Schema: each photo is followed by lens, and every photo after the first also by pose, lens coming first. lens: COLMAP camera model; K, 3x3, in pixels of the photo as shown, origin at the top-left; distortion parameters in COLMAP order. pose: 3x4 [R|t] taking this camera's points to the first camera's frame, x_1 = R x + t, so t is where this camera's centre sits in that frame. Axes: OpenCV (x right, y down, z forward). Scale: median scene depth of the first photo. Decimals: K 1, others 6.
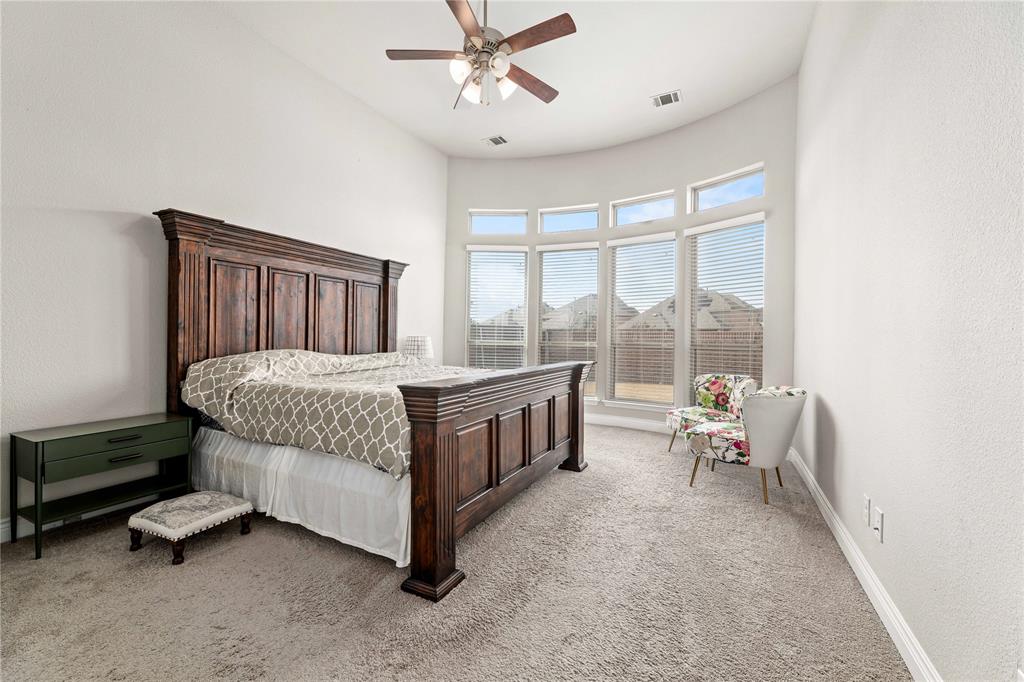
lens RADIAL K [[418.2, 0, 491.4], [0, 418.2, 336.2], [0, 0, 1]] dist [0.004158, -0.000060]
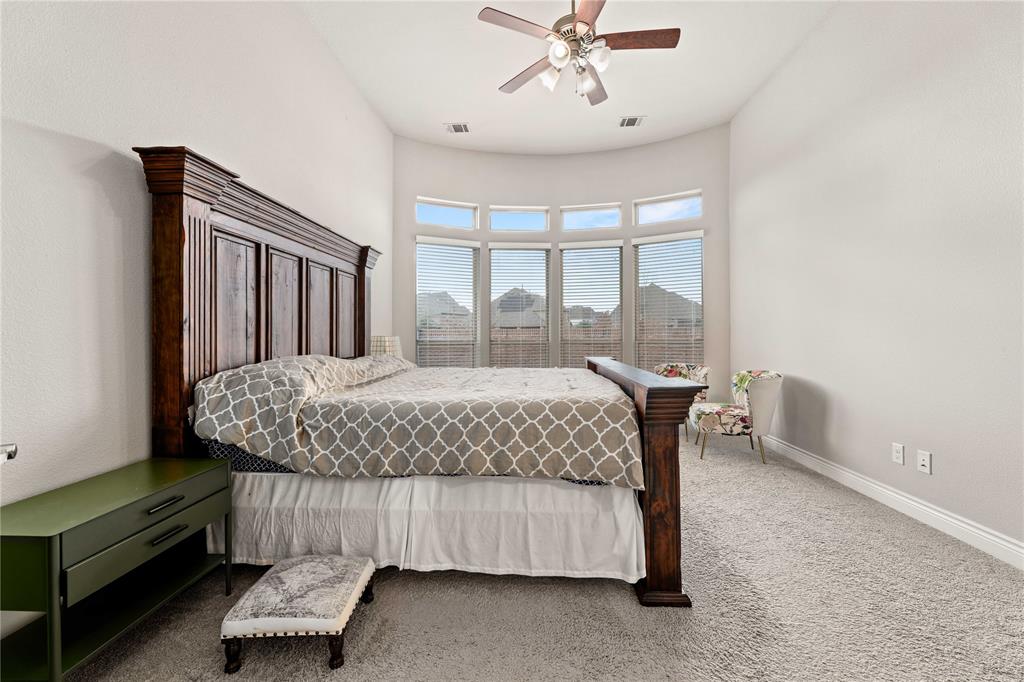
lens RADIAL K [[418.2, 0, 506.6], [0, 418.2, 335.9], [0, 0, 1]] dist [0.004158, -0.000060]
pose [[0.907626, -0.016339, 0.419462, -0.565509], [0.014375, 0.999866, 0.007843, -0.005514], [-0.419534, -0.001089, 0.907739, 0.181676]]
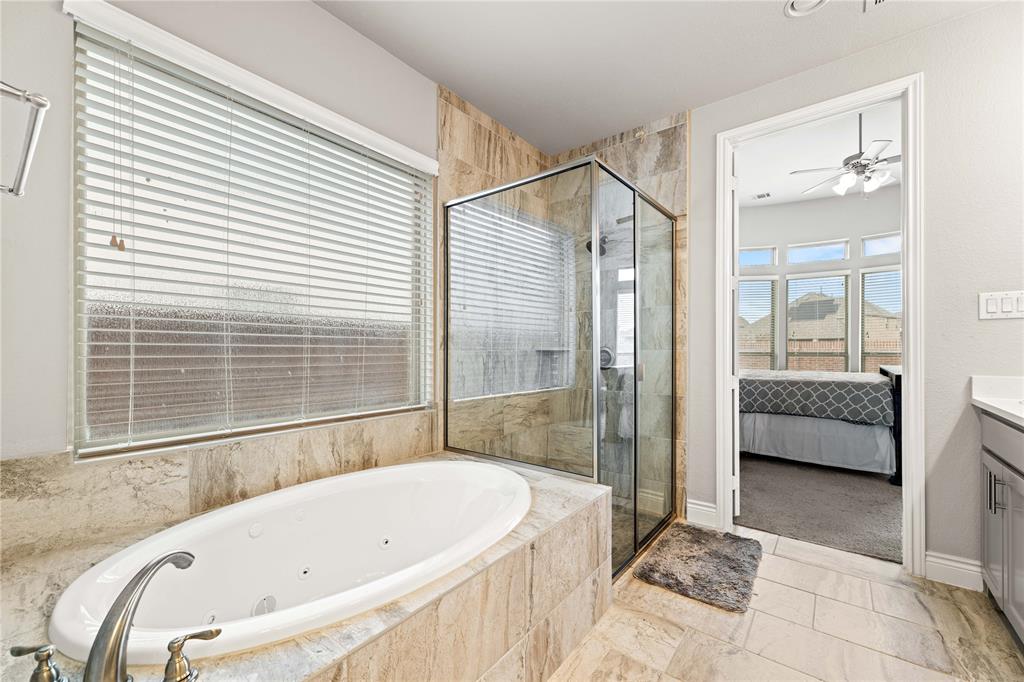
lens RADIAL K [[418.2, 0, 502.2], [0, 418.2, 347.9], [0, 0, 1]] dist [0.004158, -0.000060]
pose [[0.983890, -0.009973, -0.178495, -1.036596], [0.010520, 0.999942, 0.002114, -0.018205], [0.178463, -0.003958, 0.983939, -0.759303]]
